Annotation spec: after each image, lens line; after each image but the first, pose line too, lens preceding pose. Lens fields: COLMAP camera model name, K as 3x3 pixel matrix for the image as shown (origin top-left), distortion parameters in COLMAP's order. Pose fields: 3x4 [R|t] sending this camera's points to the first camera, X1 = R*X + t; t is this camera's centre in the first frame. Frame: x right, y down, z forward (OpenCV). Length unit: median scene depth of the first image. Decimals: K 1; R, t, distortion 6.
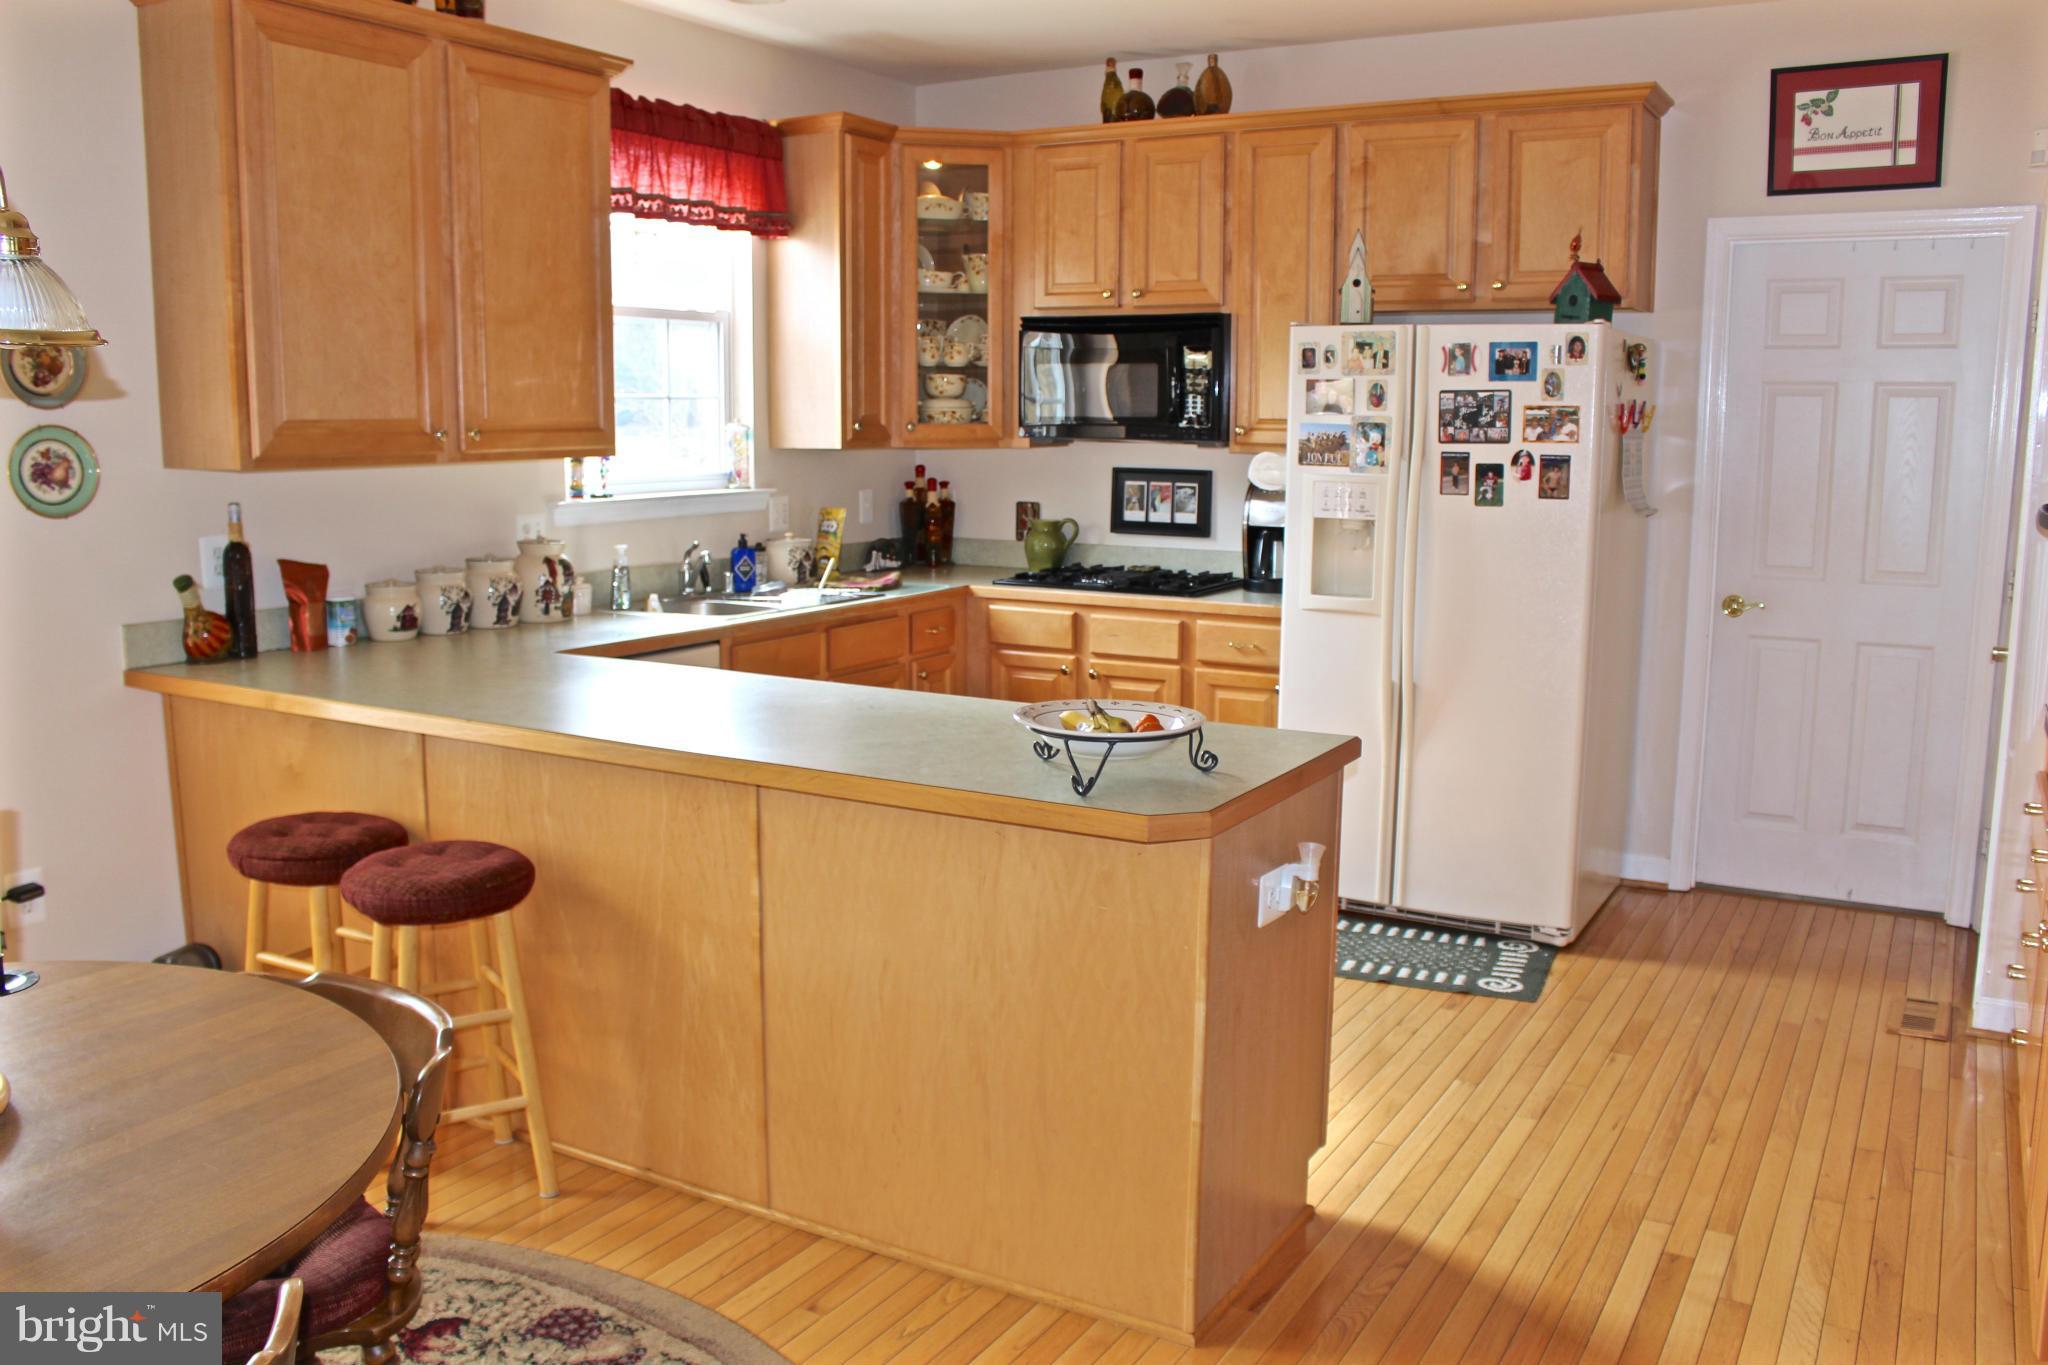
lens RADIAL K [[1722.0, 0, 1026.6], [0, 1722.0, 691.3], [0, 0, 1]] dist [-0.141492, 0.124924]
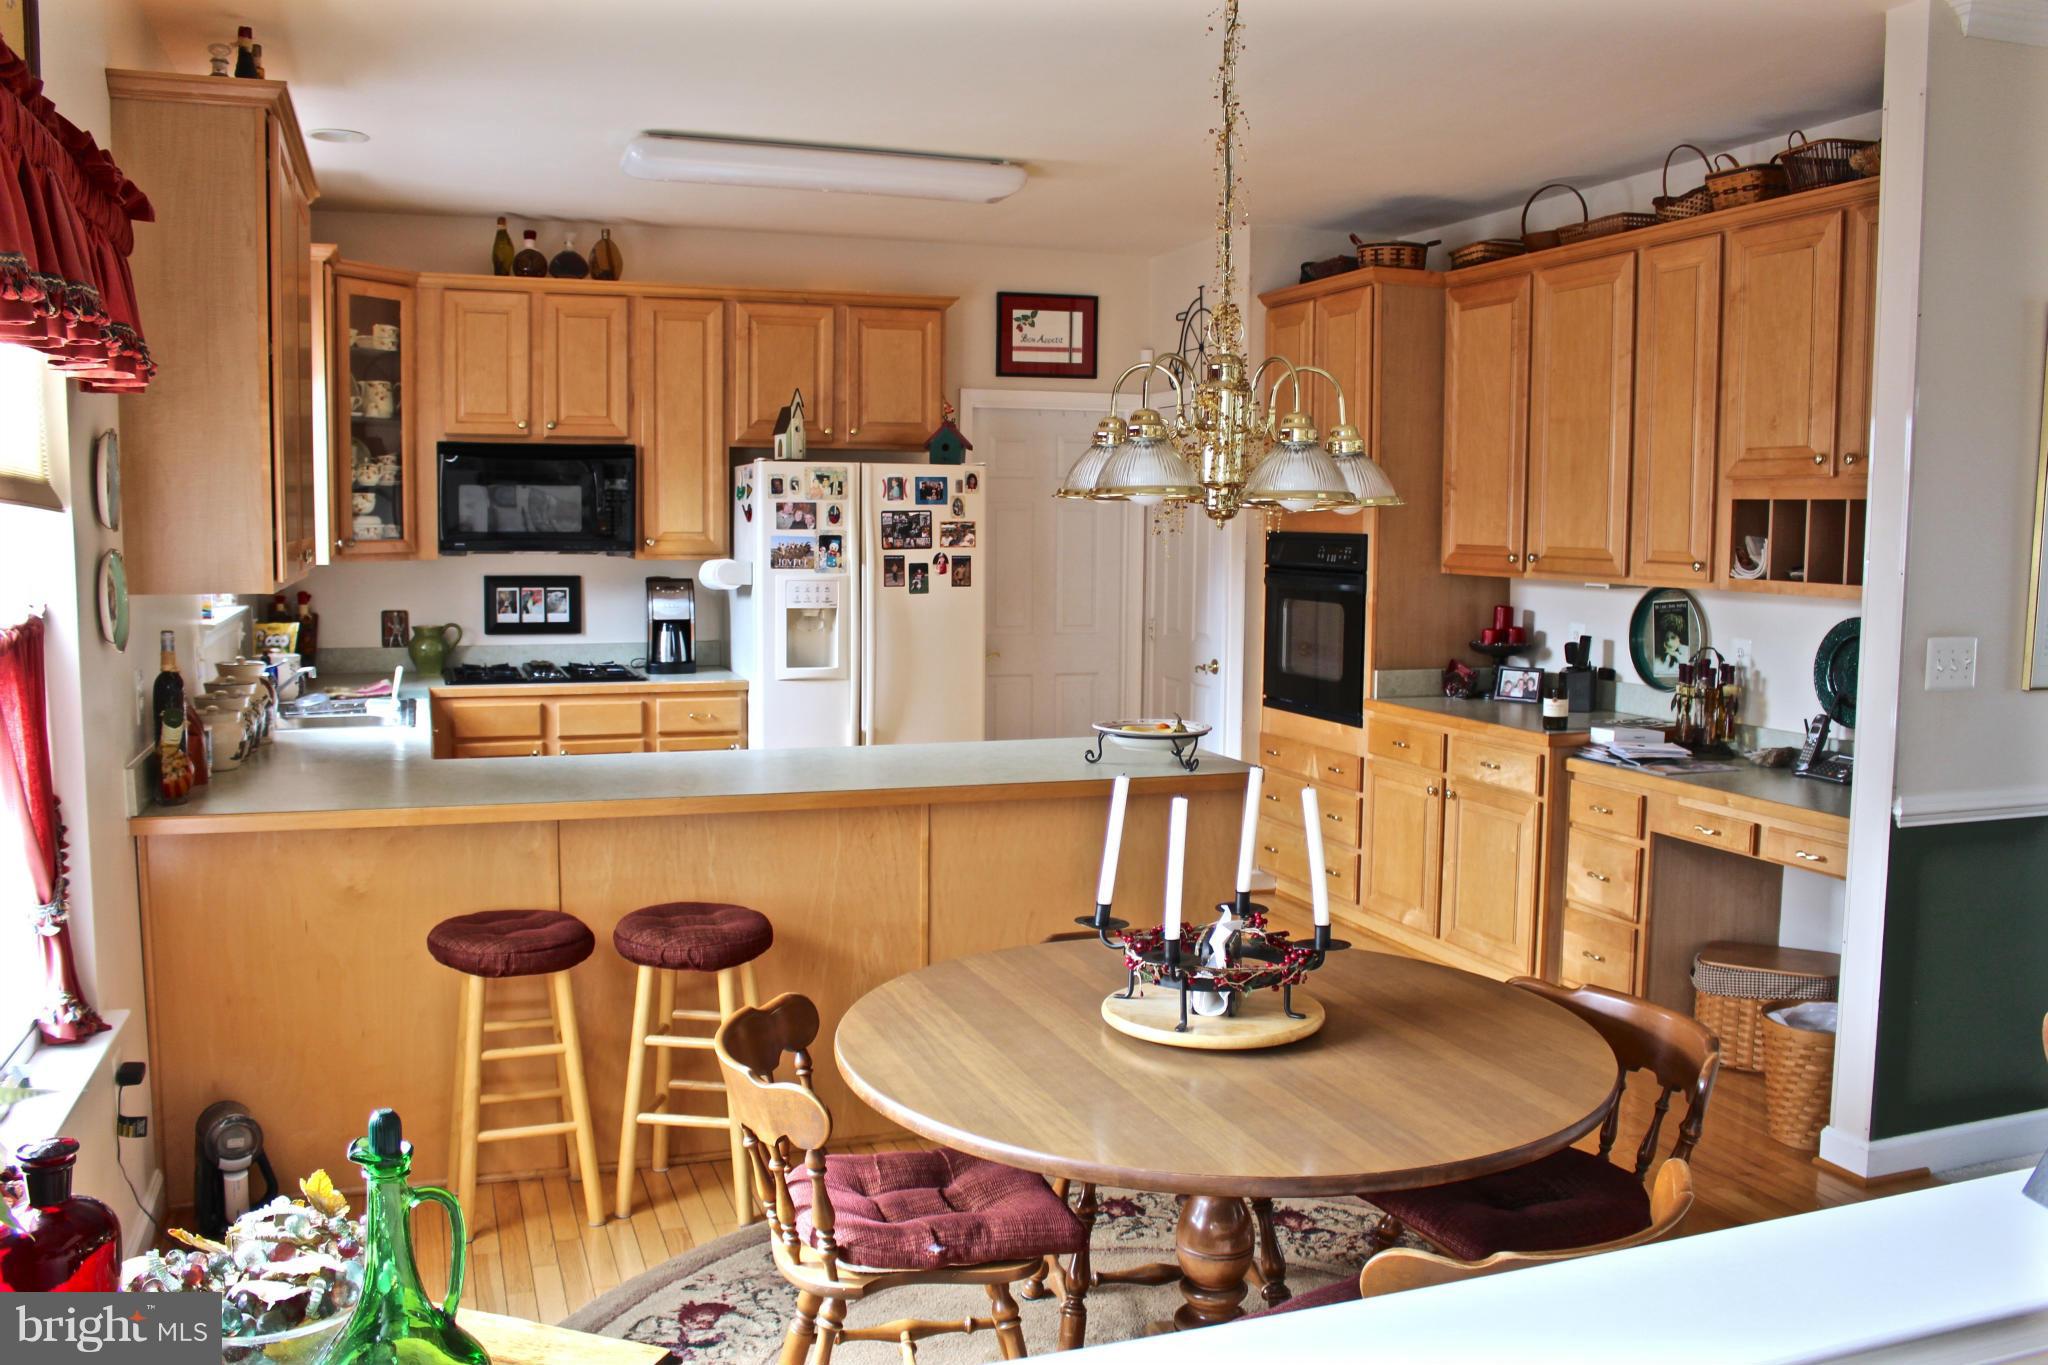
lens RADIAL K [[1722.0, 0, 1026.6], [0, 1722.0, 691.3], [0, 0, 1]] dist [-0.141492, 0.124924]
pose [[0.640941, -0.076208, 0.763798, -0.754207], [0.116697, 0.993167, 0.001167, -0.020794], [-0.758668, 0.088384, 0.645454, 0.031803]]
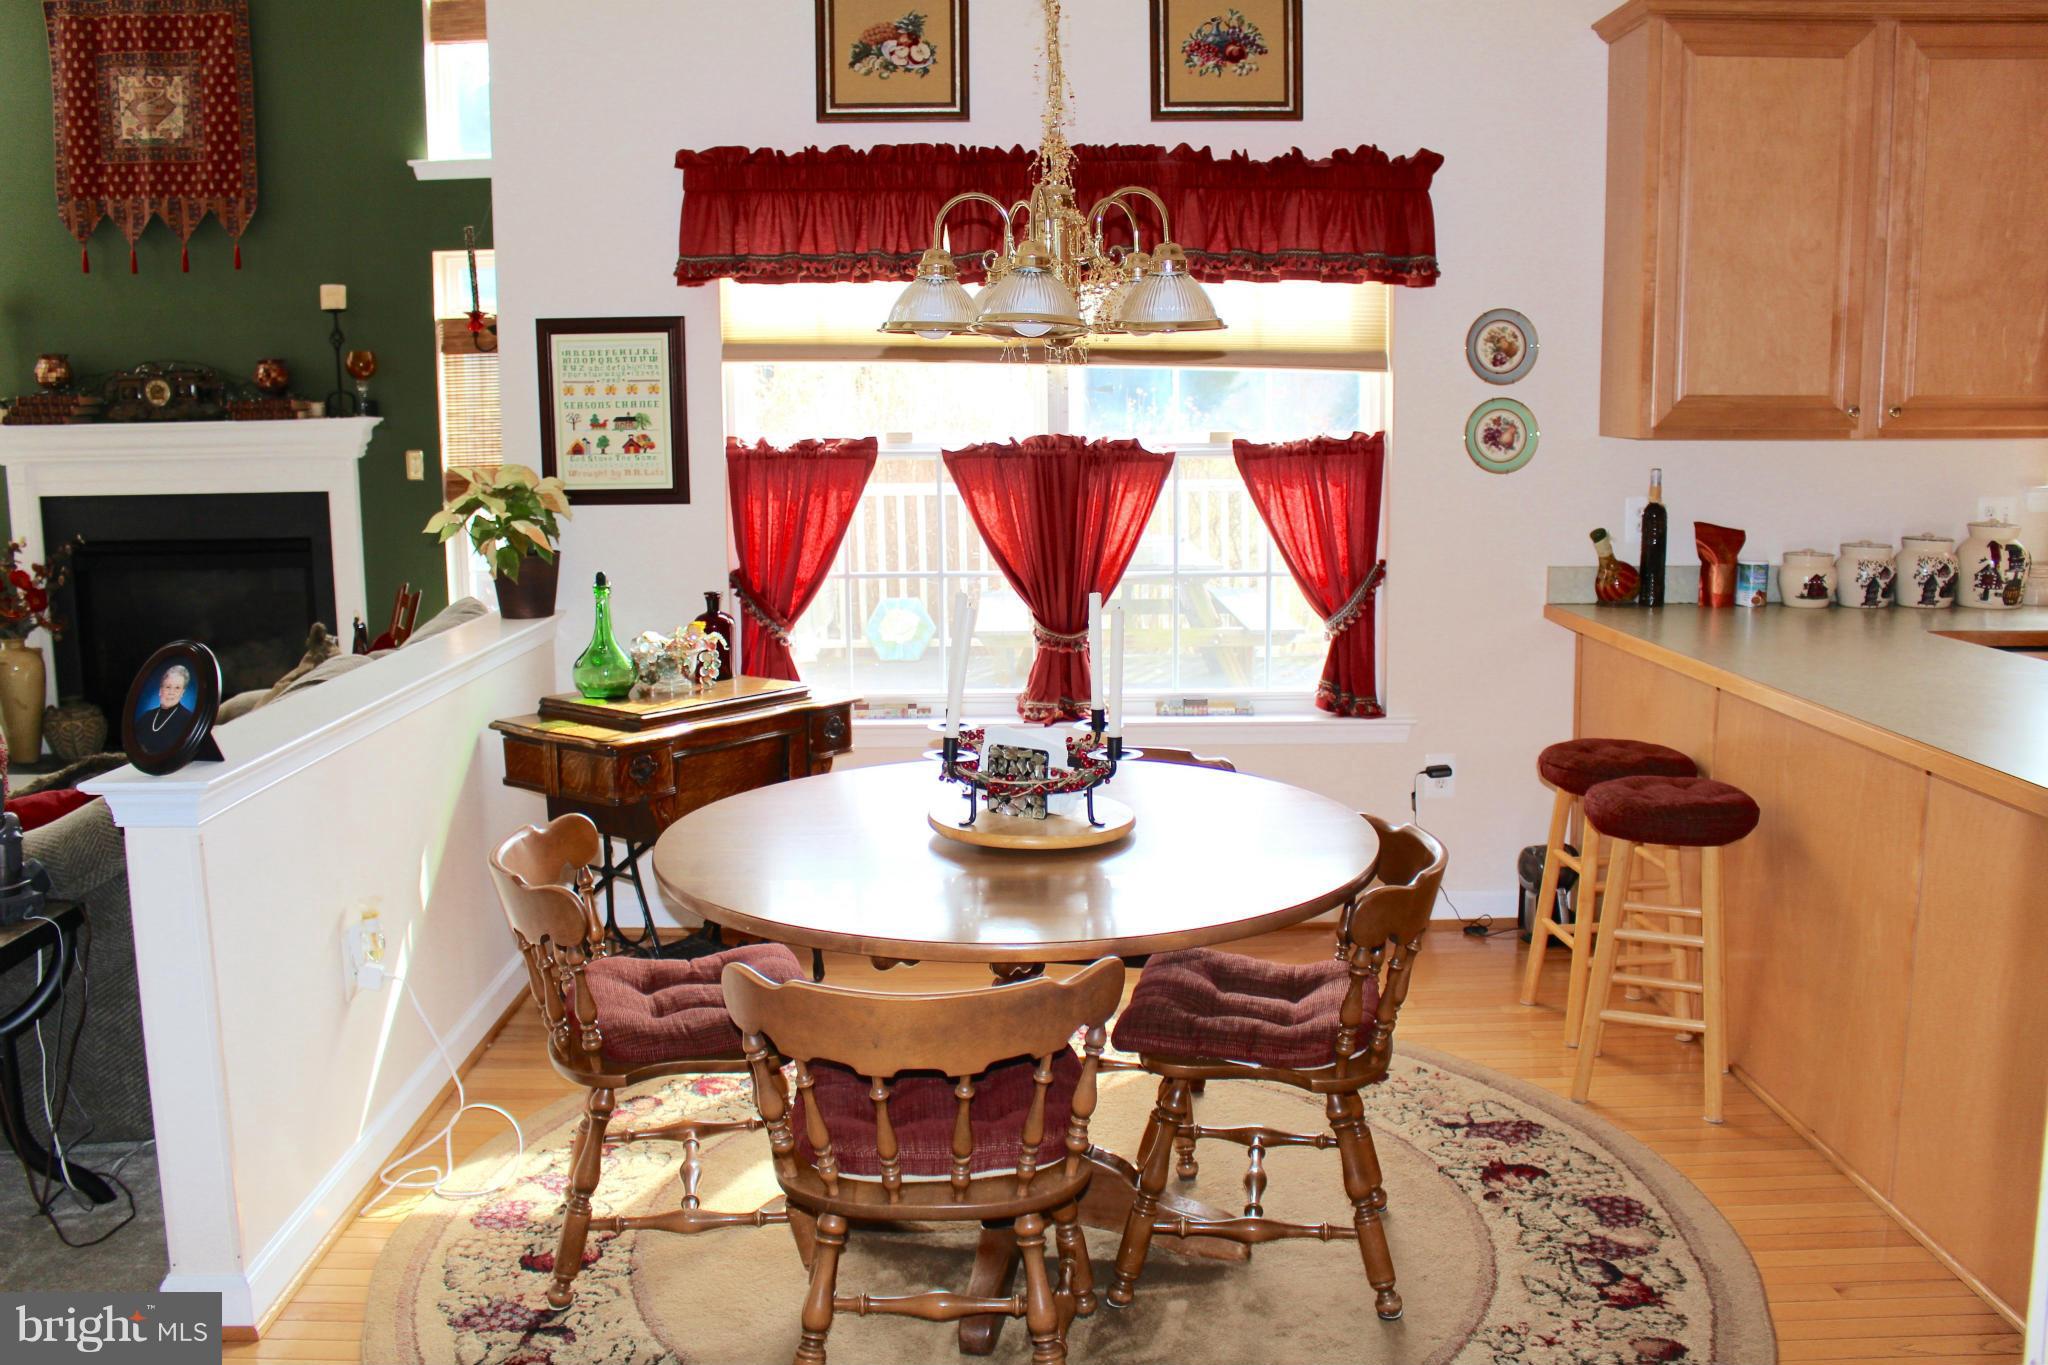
lens RADIAL K [[1722.0, 0, 1026.6], [0, 1722.0, 691.3], [0, 0, 1]] dist [-0.141492, 0.124924]
pose [[0.519006, 0.124966, -0.845586, 0.266579], [-0.125020, 0.989715, 0.069532, 0.009386], [0.845579, 0.069628, 0.529291, 0.044835]]
